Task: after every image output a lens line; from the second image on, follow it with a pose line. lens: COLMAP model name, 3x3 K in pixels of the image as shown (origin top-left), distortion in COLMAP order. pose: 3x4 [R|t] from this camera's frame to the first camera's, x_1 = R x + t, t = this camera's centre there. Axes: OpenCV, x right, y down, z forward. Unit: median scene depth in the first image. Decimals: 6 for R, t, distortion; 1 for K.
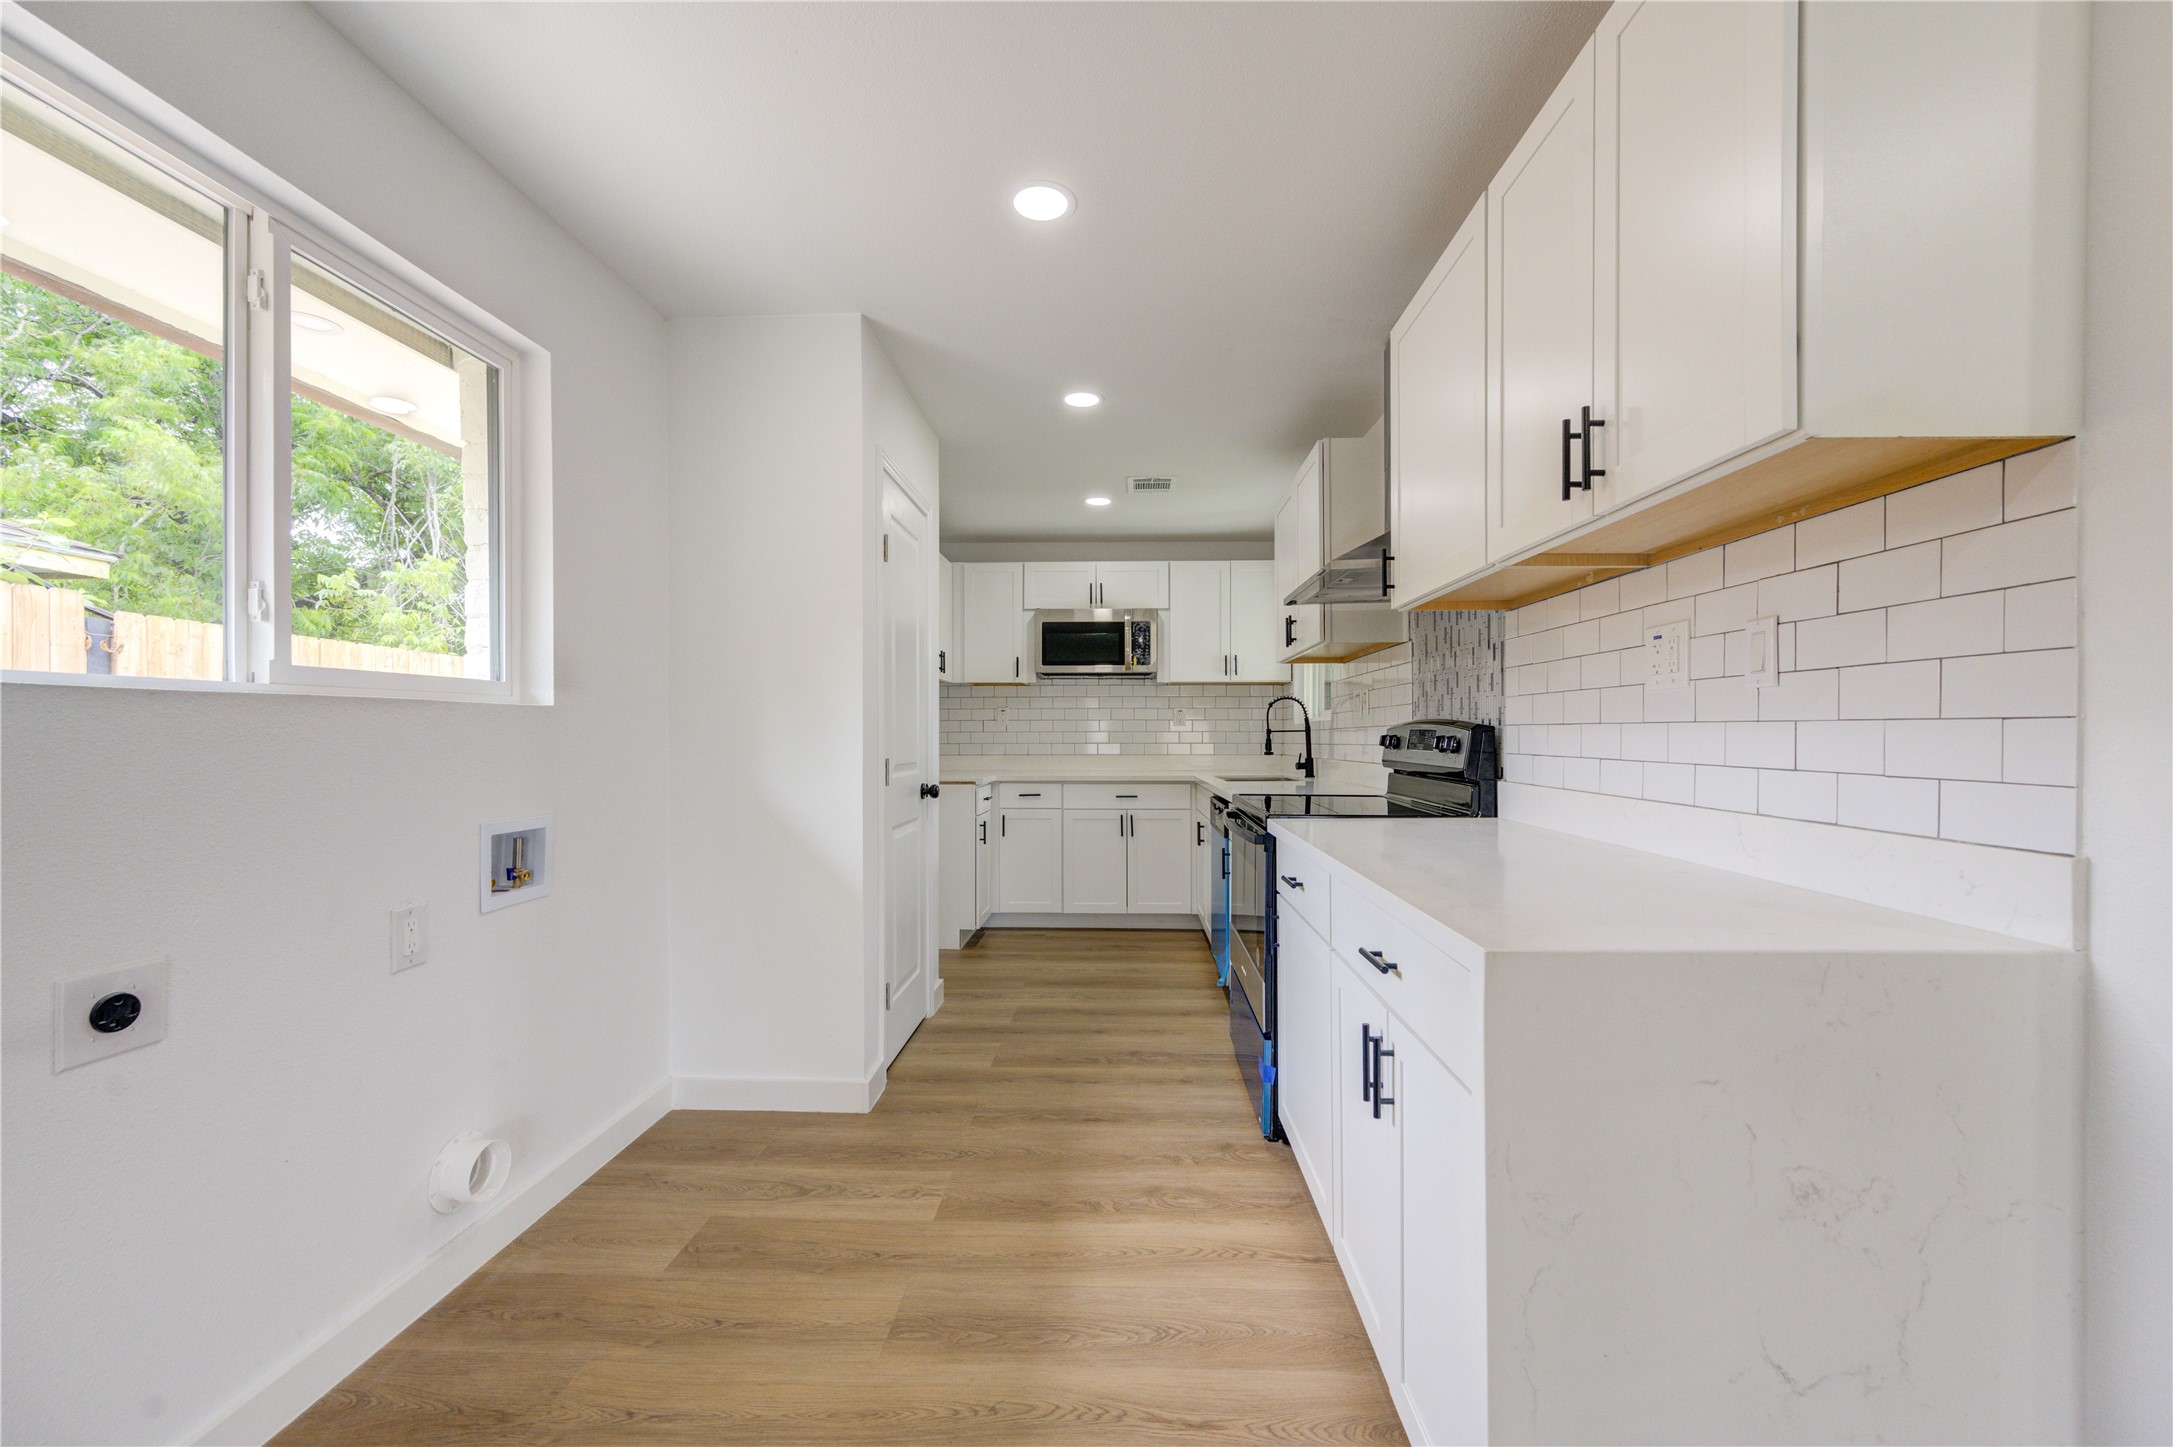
lens RADIAL K [[847.1, 0, 1111.0], [0, 847.1, 735.5], [0, 0, 1]] dist [0.001541, -0.000127]
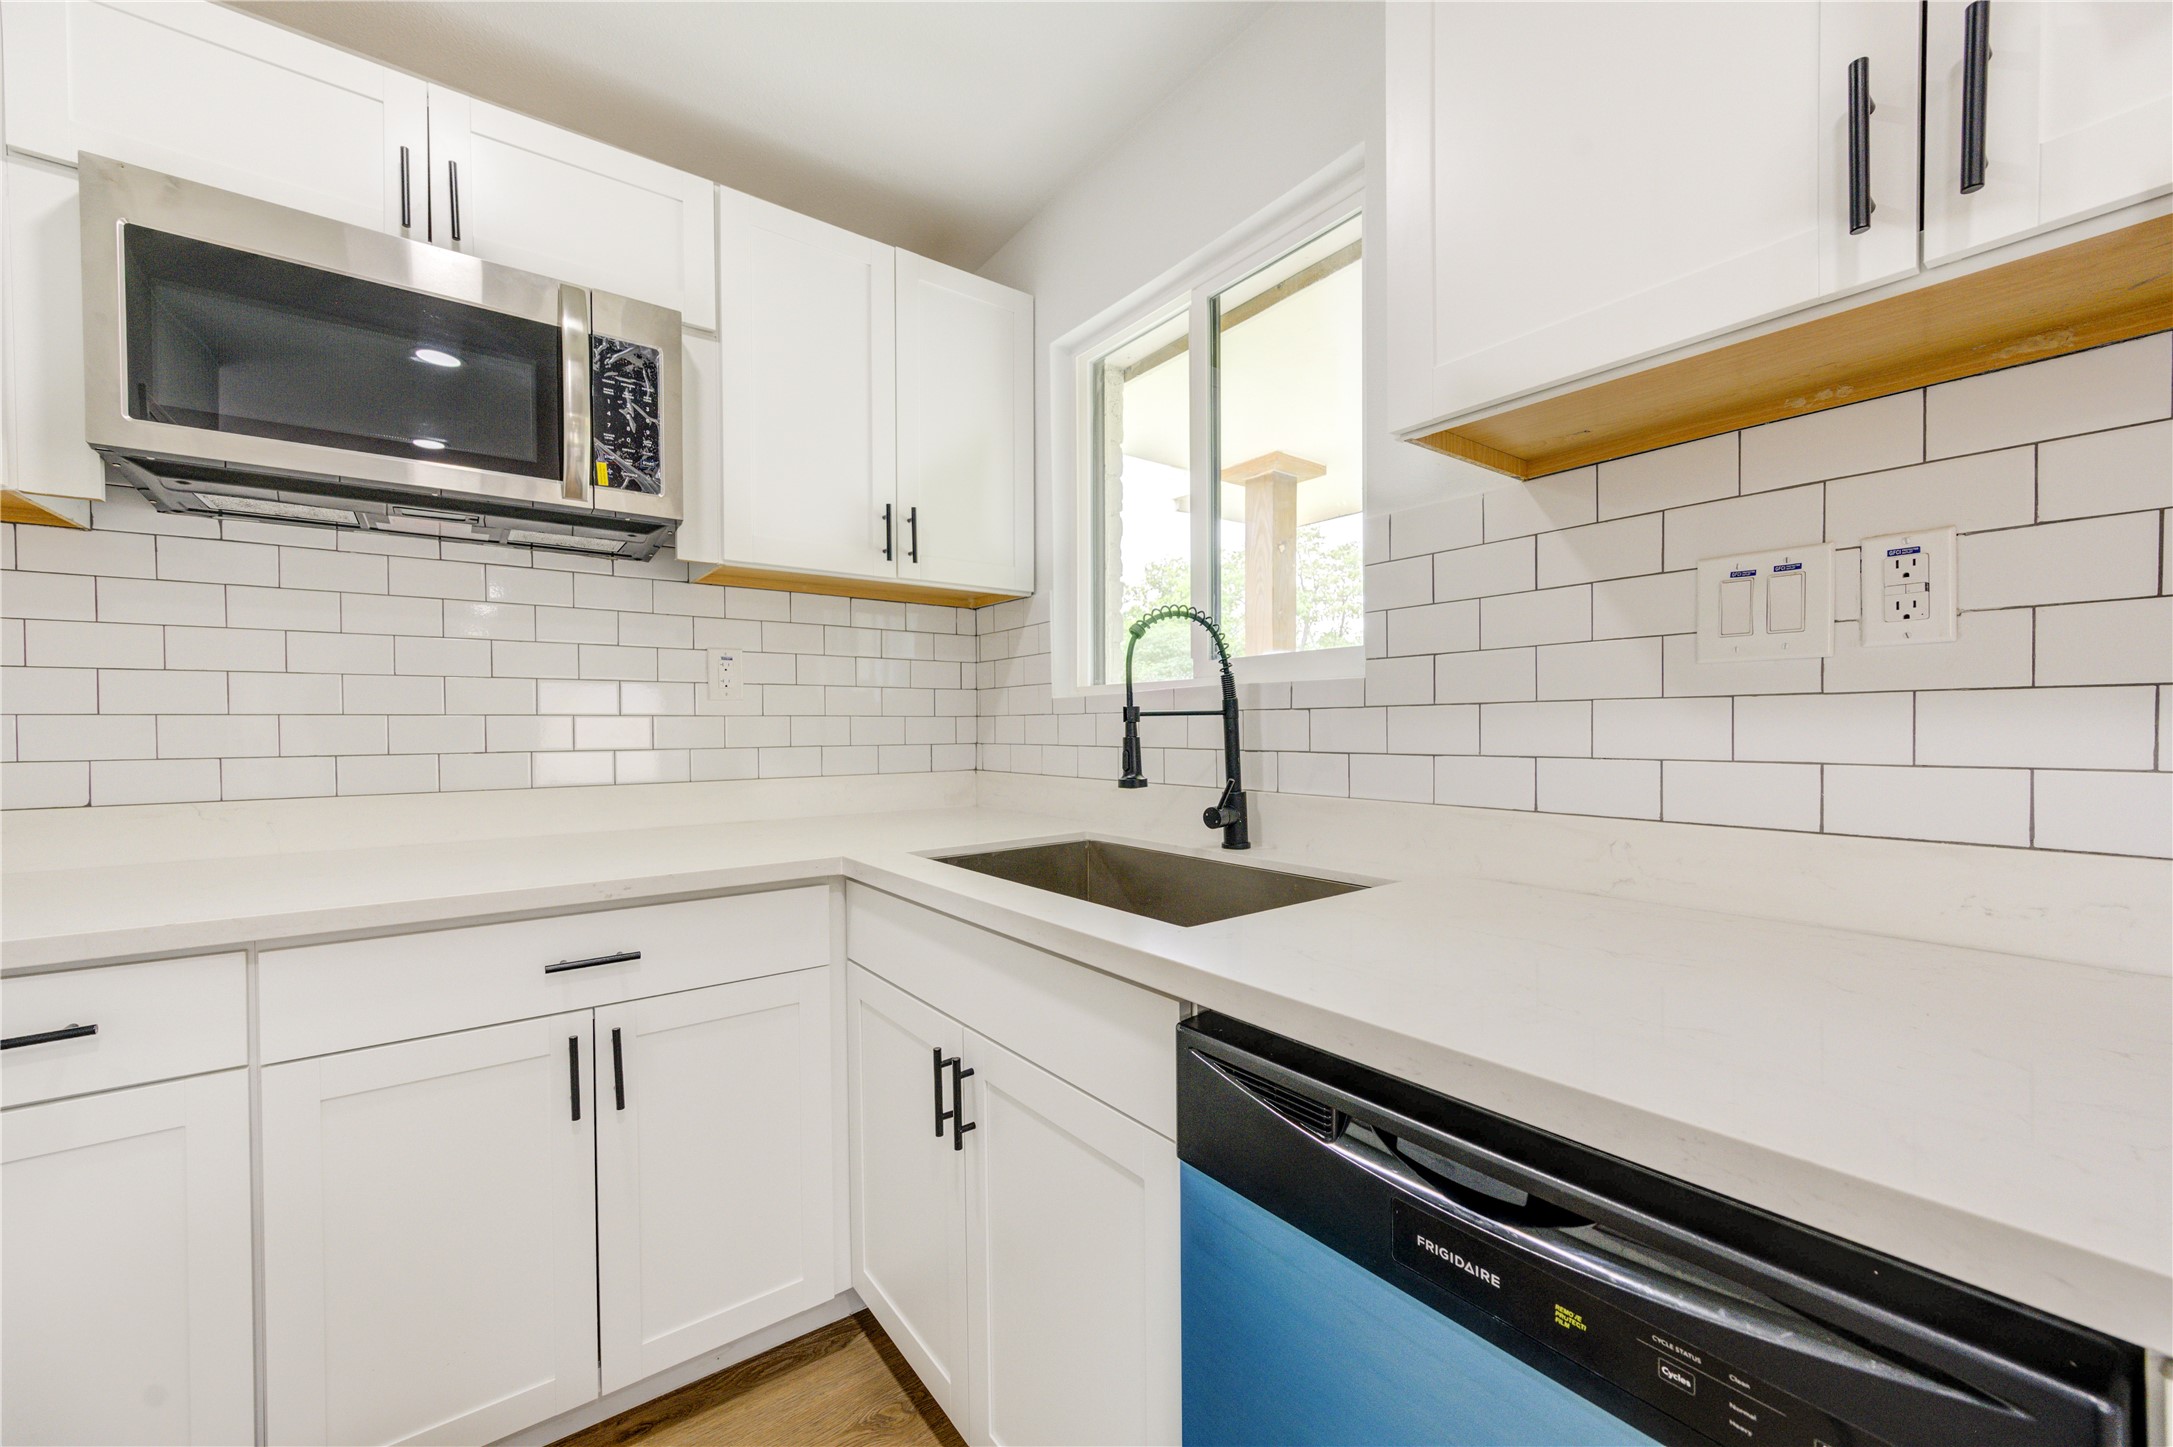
lens RADIAL K [[847.1, 0, 1084.6], [0, 847.1, 730.9], [0, 0, 1]] dist [0.001541, -0.000127]
pose [[0.781306, -0.006842, 0.624111, -0.034163], [0.002166, 0.999964, 0.008251, -0.001234], [-0.624145, -0.005095, 0.781292, 0.923597]]
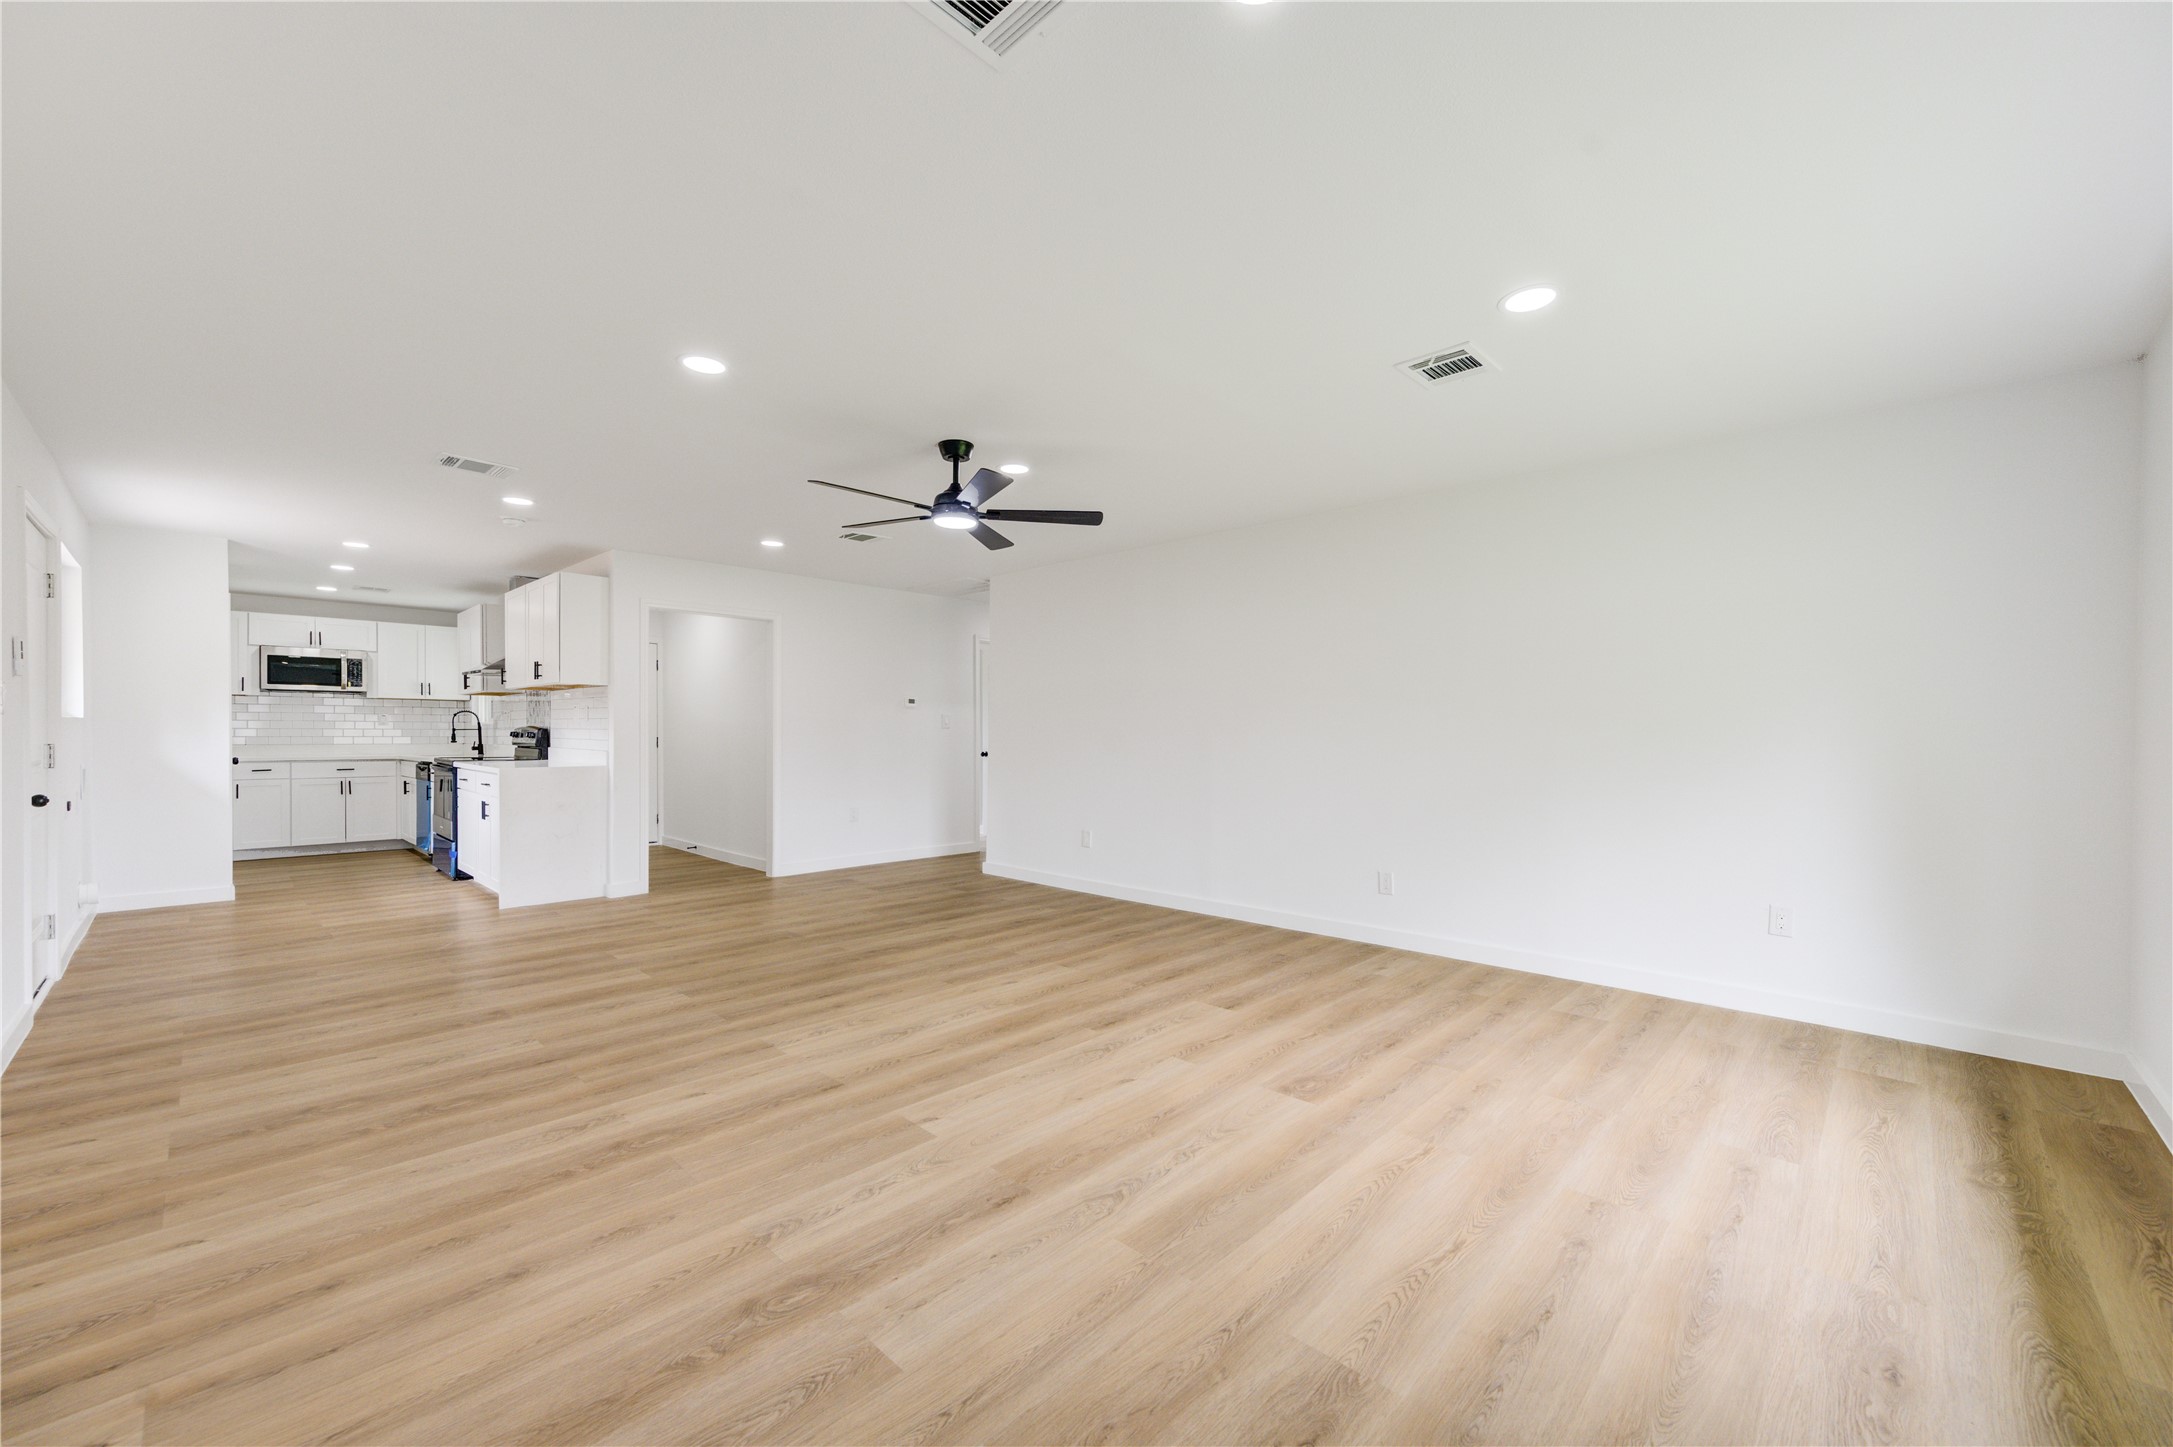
lens RADIAL K [[847.1, 0, 1097.7], [0, 847.1, 744.7], [0, 0, 1]] dist [0.001541, -0.000127]
pose [[0.676572, -0.007550, 0.736338, -0.266227], [-0.003012, 0.999911, 0.013021, 0.000260], [-0.736370, -0.011028, 0.676489, -1.514833]]
